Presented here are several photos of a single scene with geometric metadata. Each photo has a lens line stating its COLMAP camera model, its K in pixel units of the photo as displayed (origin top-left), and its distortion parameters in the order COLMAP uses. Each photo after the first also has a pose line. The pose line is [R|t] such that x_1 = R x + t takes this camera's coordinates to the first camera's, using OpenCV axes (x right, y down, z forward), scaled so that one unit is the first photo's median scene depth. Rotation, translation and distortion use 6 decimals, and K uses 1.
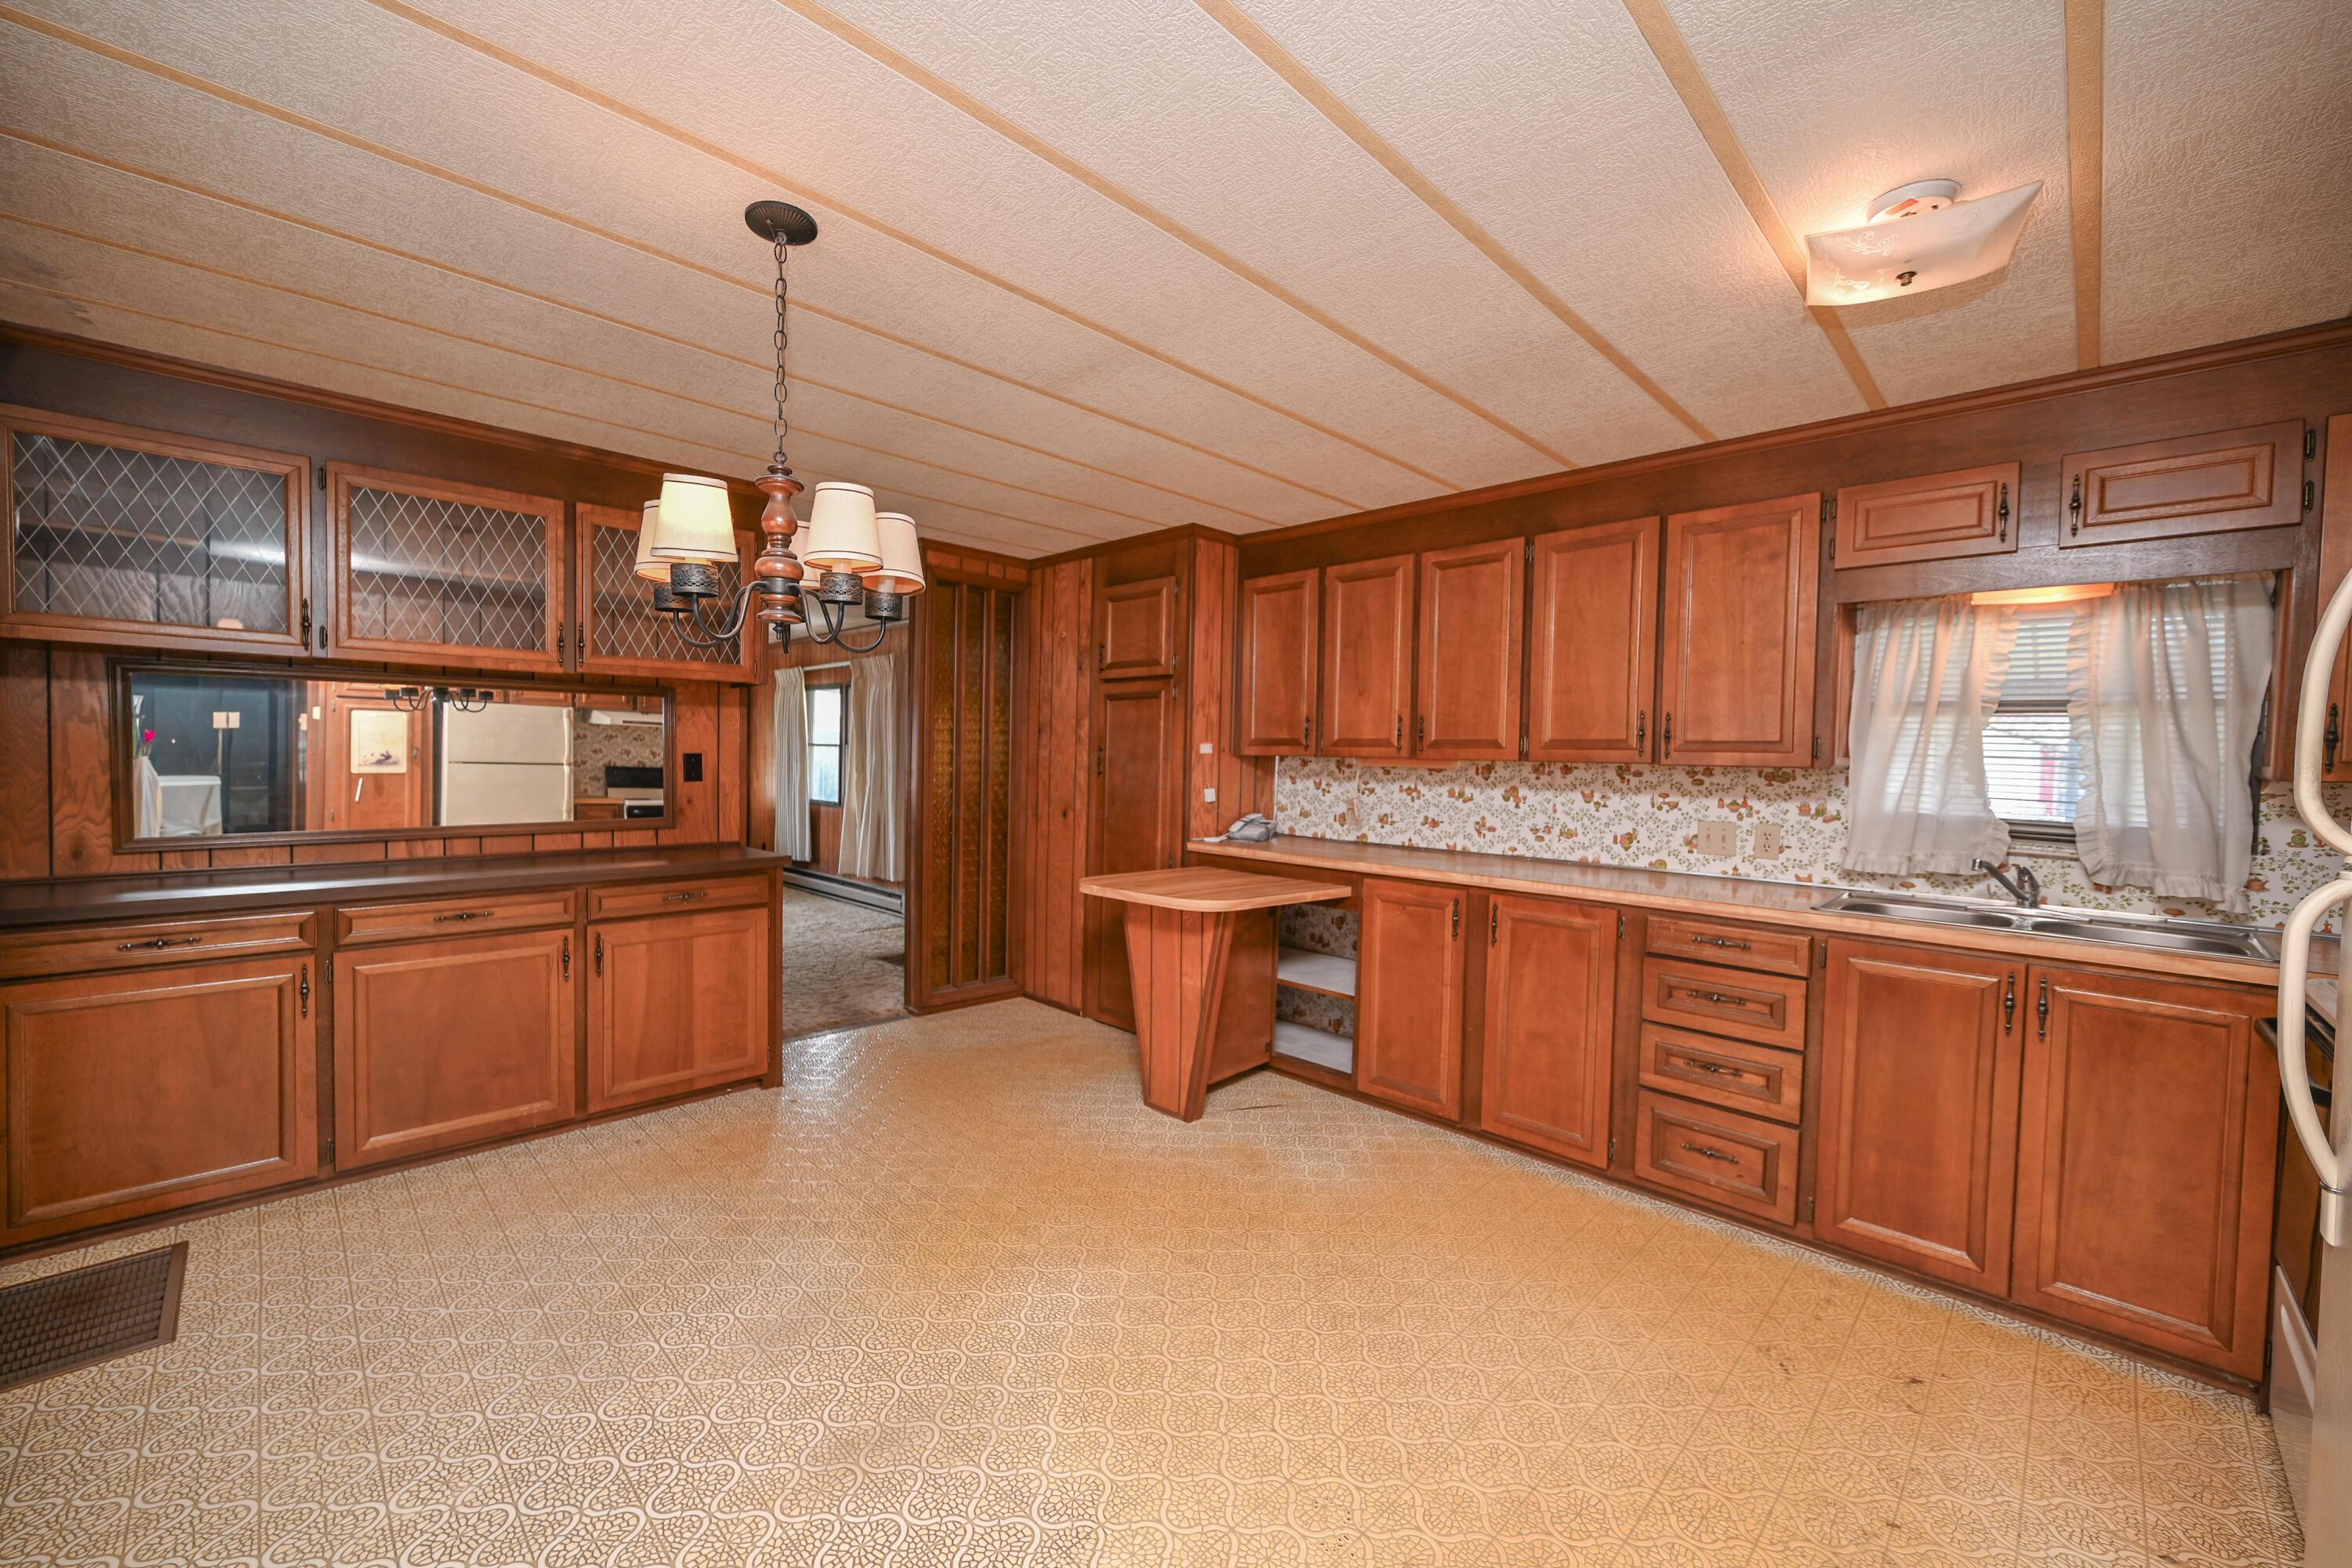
lens RADIAL K [[923.1, 0, 1176.6], [0, 923.1, 779.3], [0, 0, 1]] dist [0.001596, -0.000017]
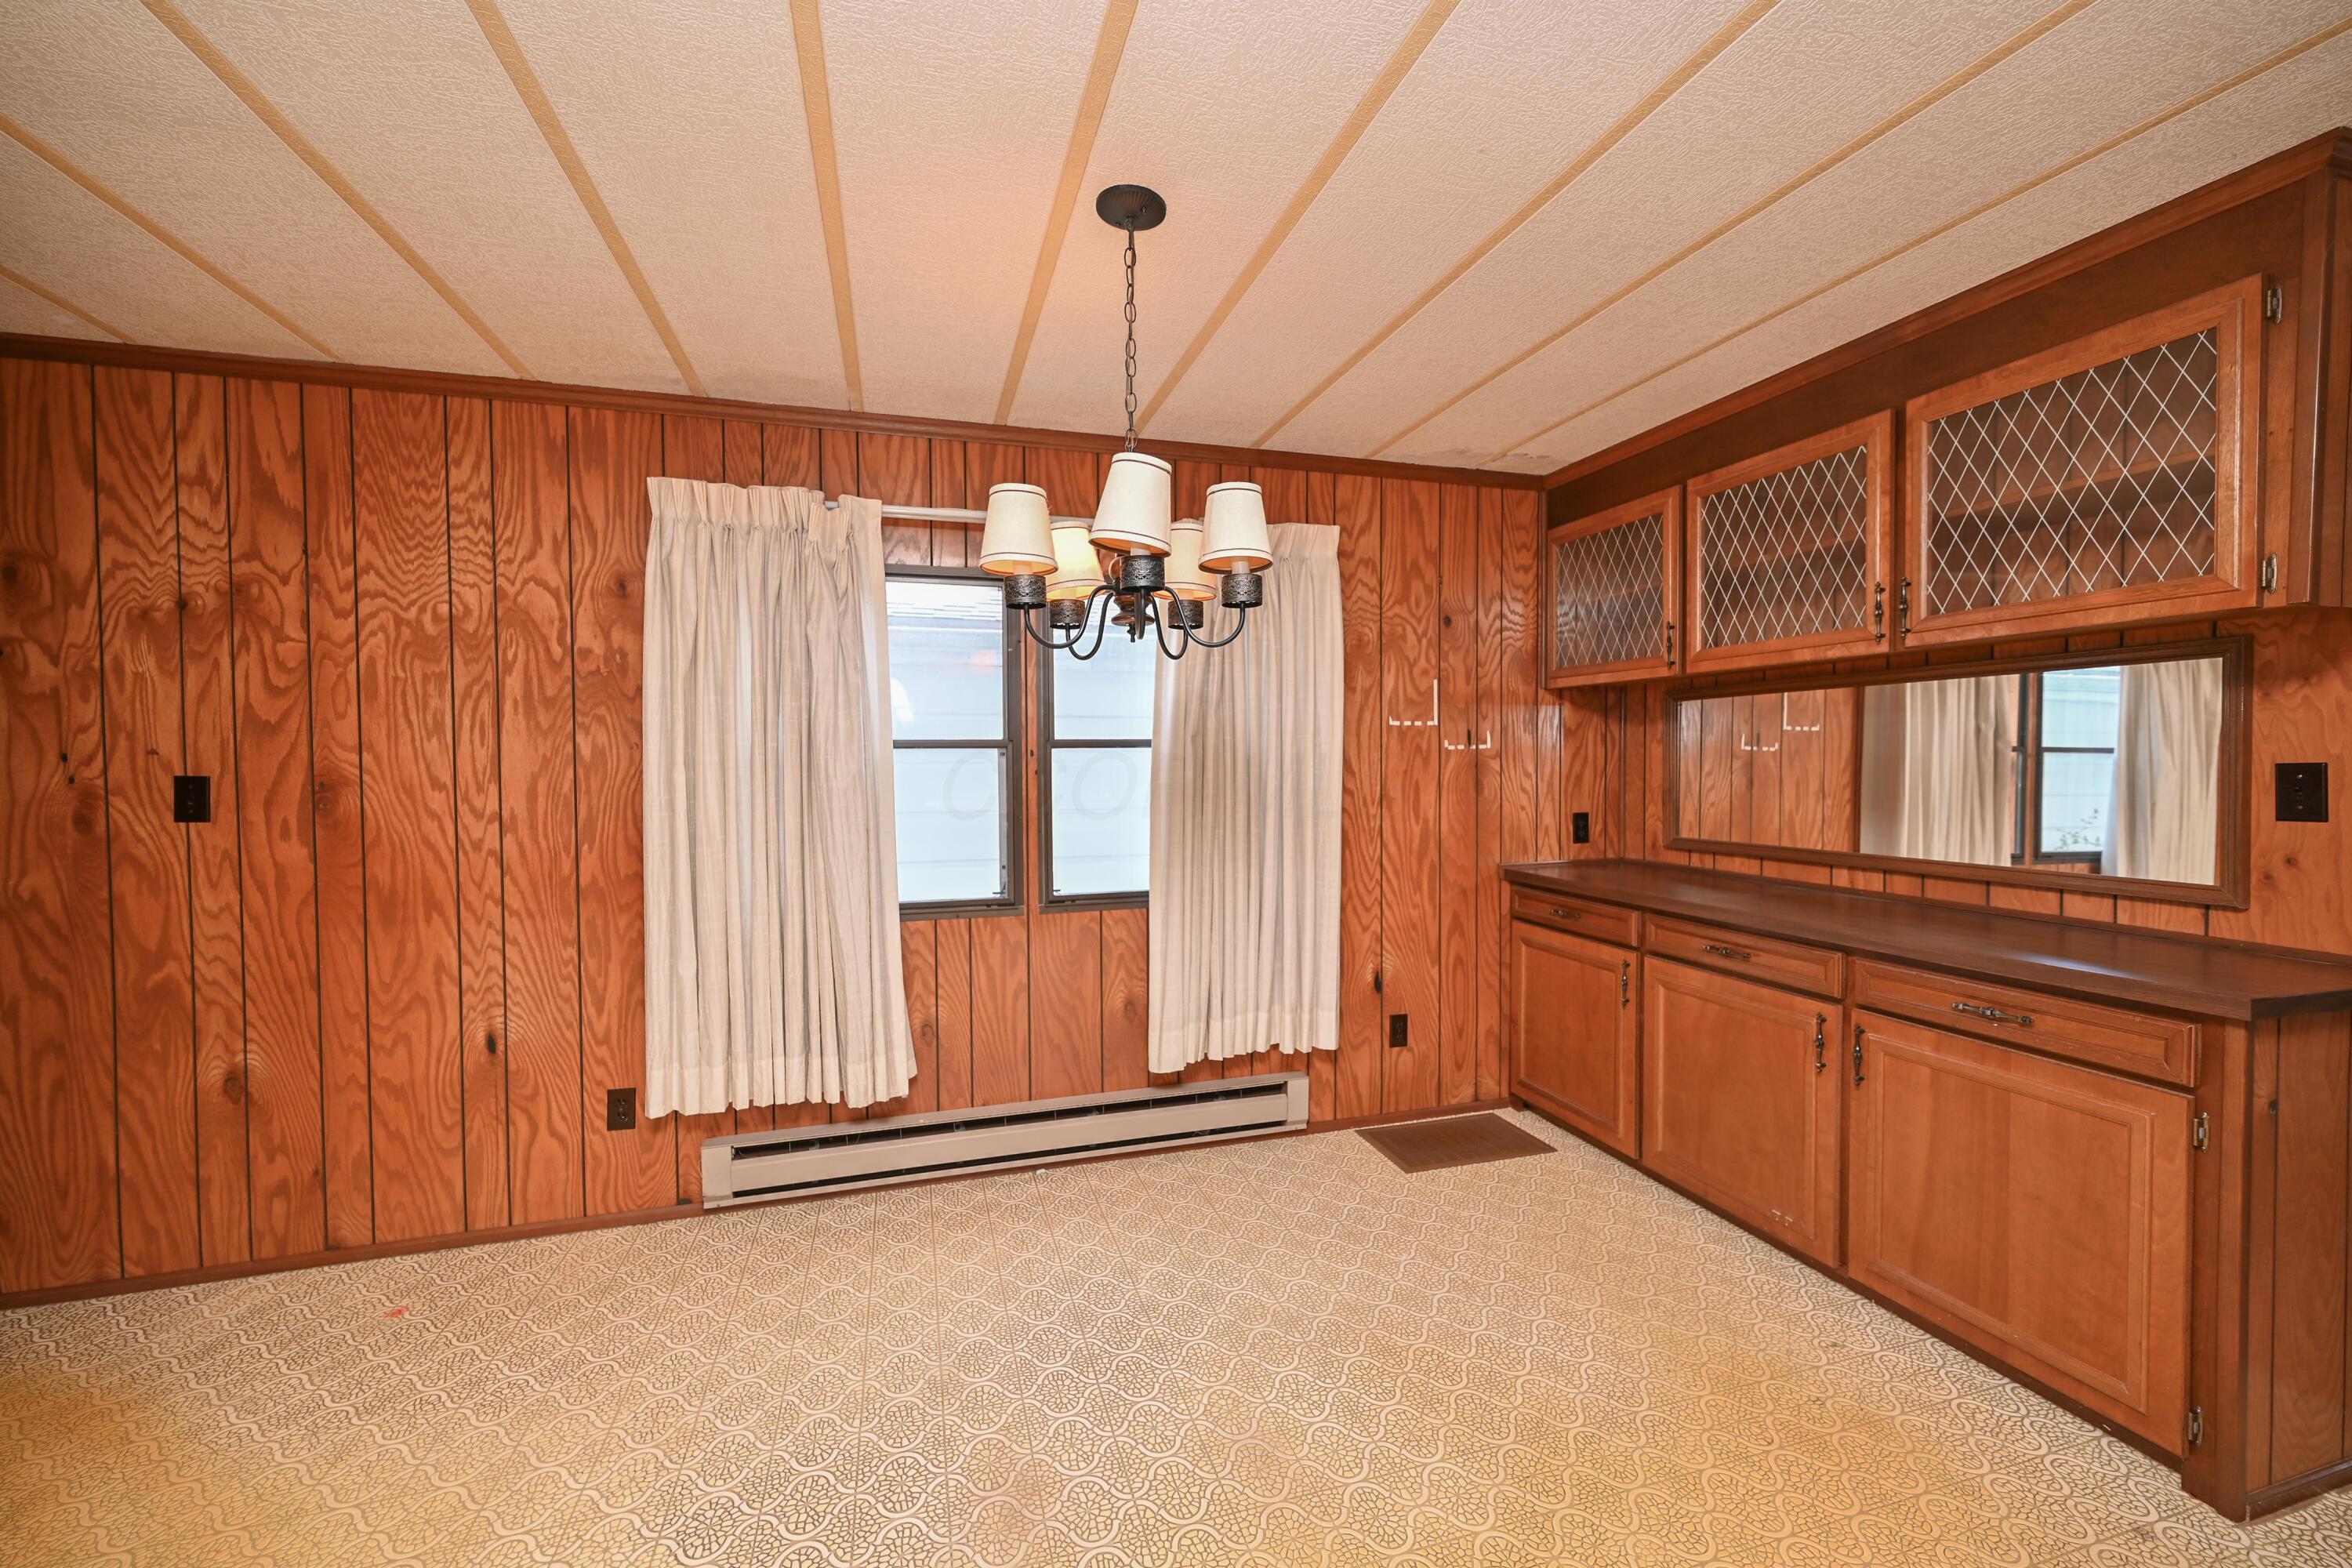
lens RADIAL K [[923.1, 0, 1176.6], [0, 923.1, 779.3], [0, 0, 1]] dist [0.001596, -0.000017]
pose [[-0.482413, 0.004741, -0.875931, 0.200916], [-0.025556, 0.999483, 0.019484, -0.015508], [0.875571, 0.031785, -0.482043, 0.780661]]
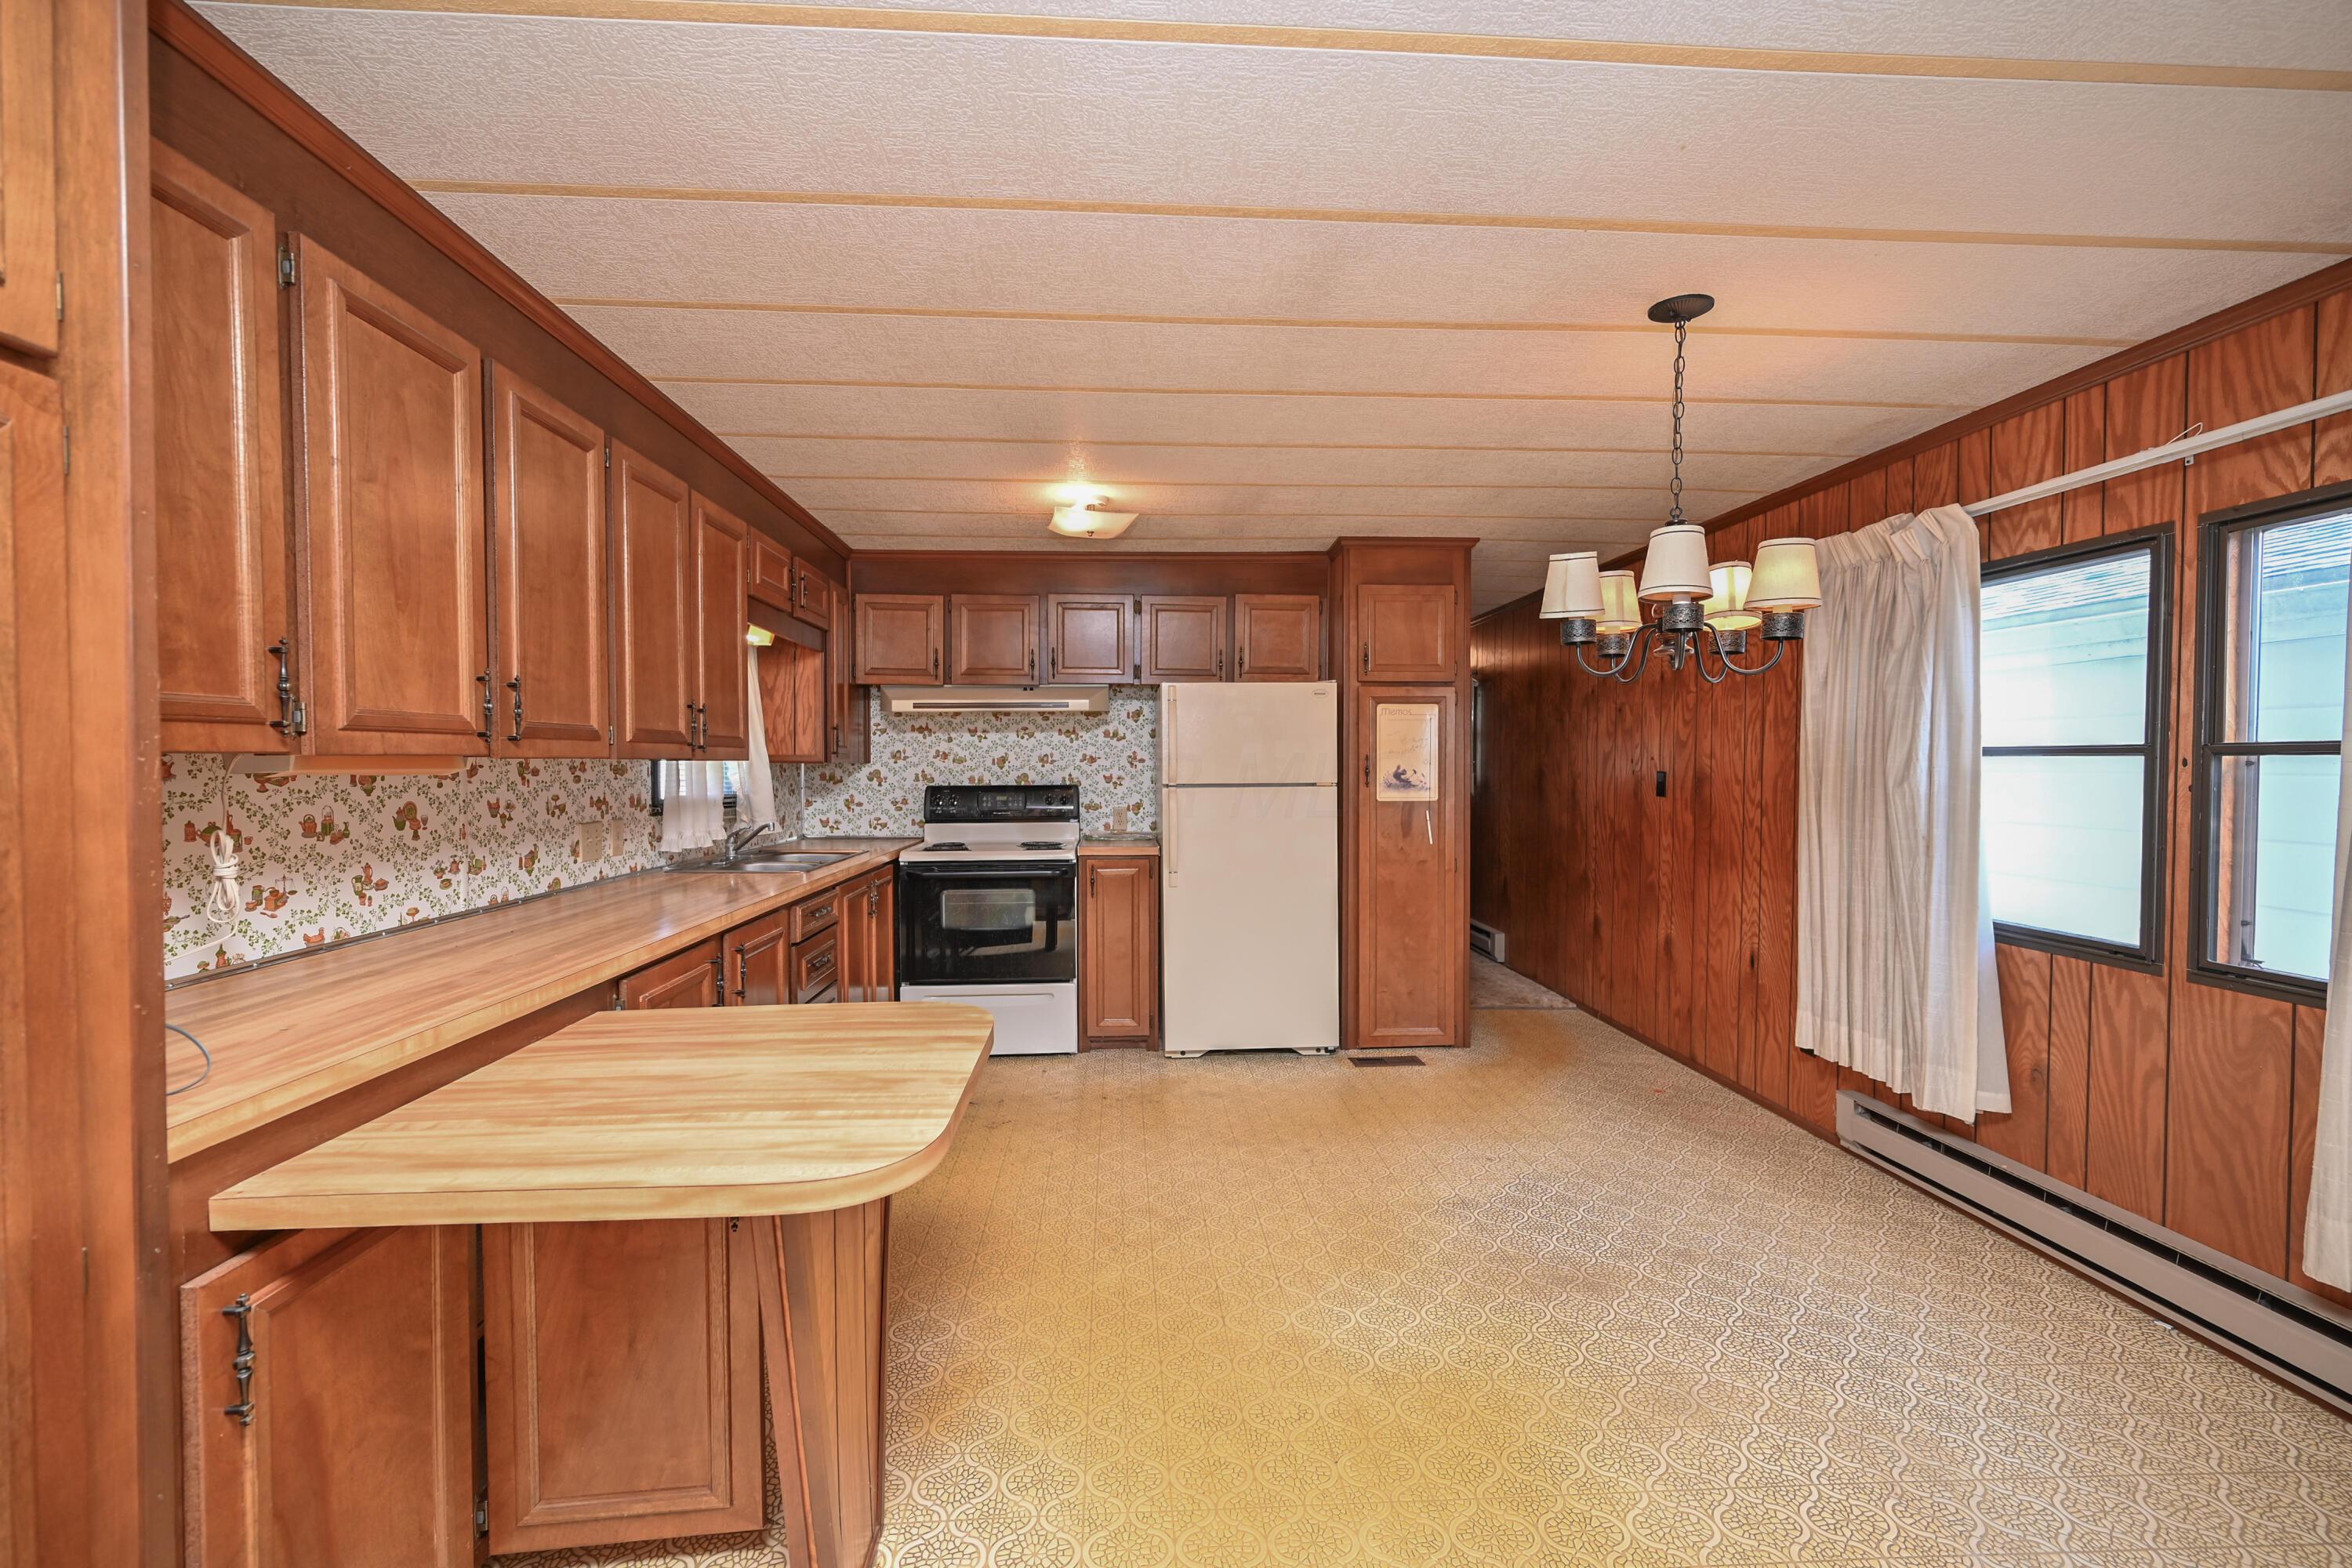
lens RADIAL K [[937.6, 0, 1160.7], [0, 937.6, 784.2], [0, 0, 1]] dist [-0.001219, 0.000046]
pose [[-0.733912, -0.039590, 0.678089, -0.392130], [-0.001339, 0.998382, 0.056841, -0.039543], [-0.679243, 0.040809, -0.732778, 1.189540]]
